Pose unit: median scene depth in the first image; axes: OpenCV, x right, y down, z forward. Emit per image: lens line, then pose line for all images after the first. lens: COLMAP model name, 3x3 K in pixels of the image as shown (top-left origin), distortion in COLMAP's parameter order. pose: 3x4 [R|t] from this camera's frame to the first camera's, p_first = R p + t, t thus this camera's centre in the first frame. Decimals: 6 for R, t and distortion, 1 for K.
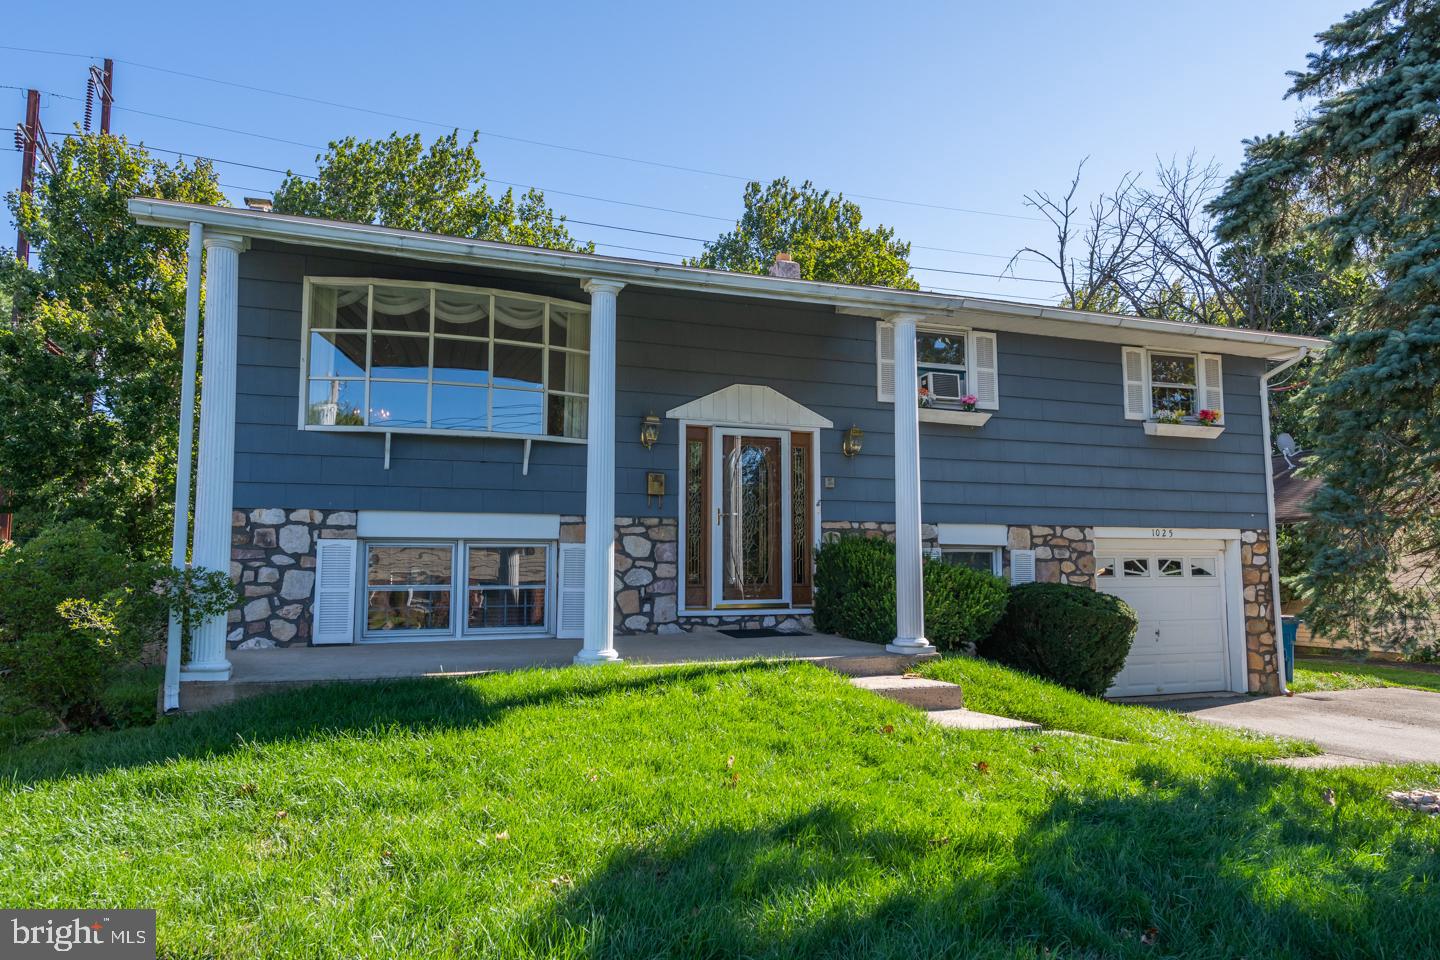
lens RADIAL K [[1001.5, 0, 718.5], [0, 1001.5, 480.3], [0, 0, 1]] dist [-0.013794, -0.009138]
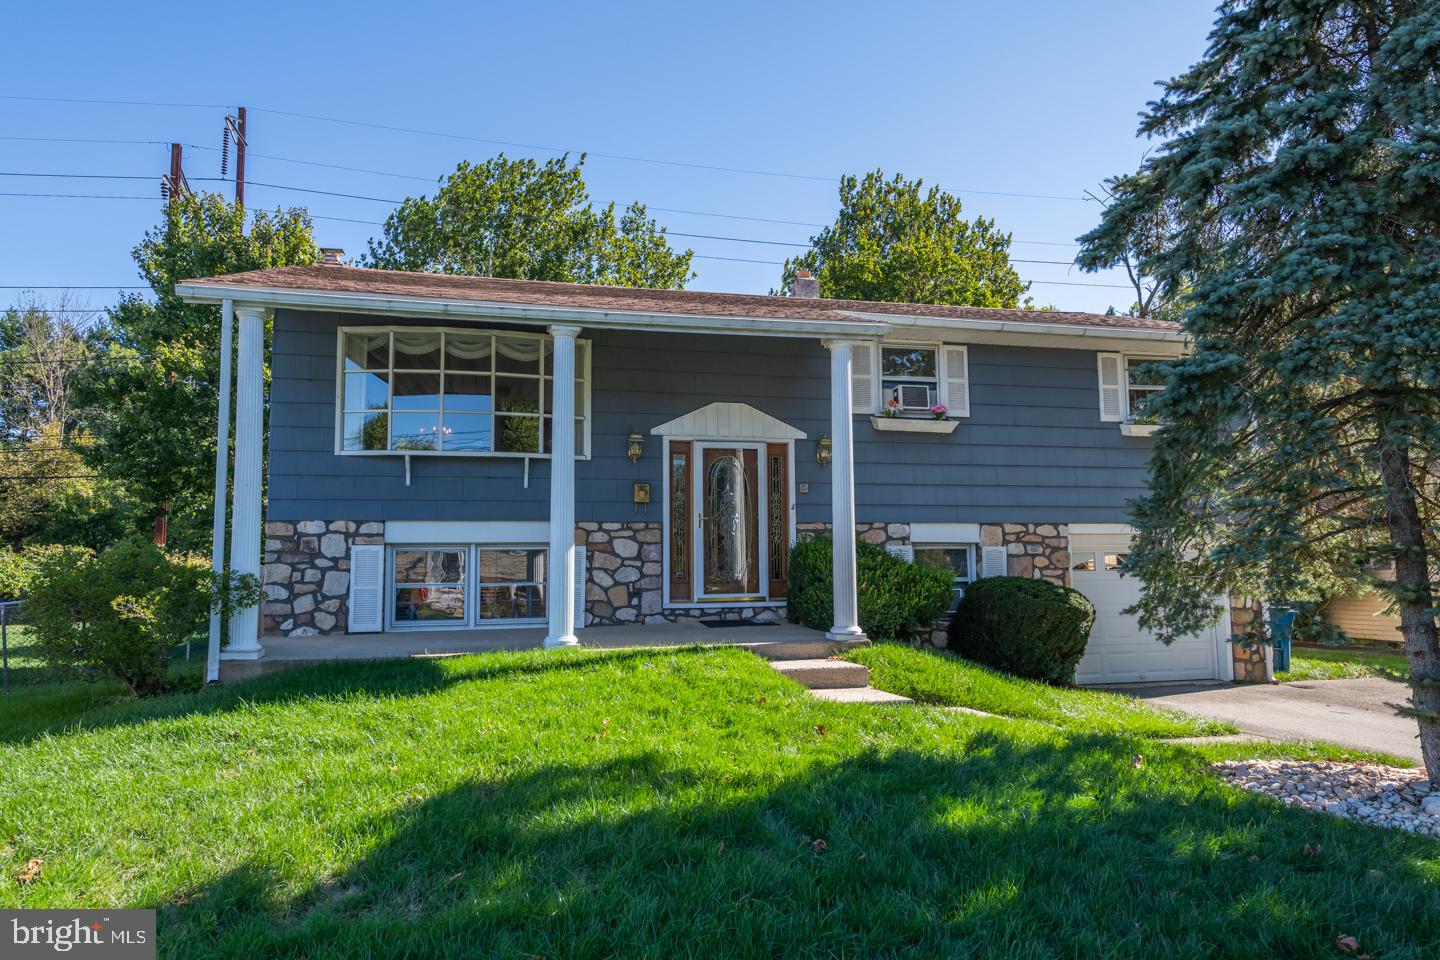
lens RADIAL K [[1001.5, 0, 721.2], [0, 1001.5, 485.3], [0, 0, 1]] dist [-0.013794, -0.009138]
pose [[0.991326, -0.019192, -0.130013, 0.182711], [0.020563, 0.999746, 0.009213, -0.014409], [0.129803, -0.011806, 0.991469, -0.126468]]
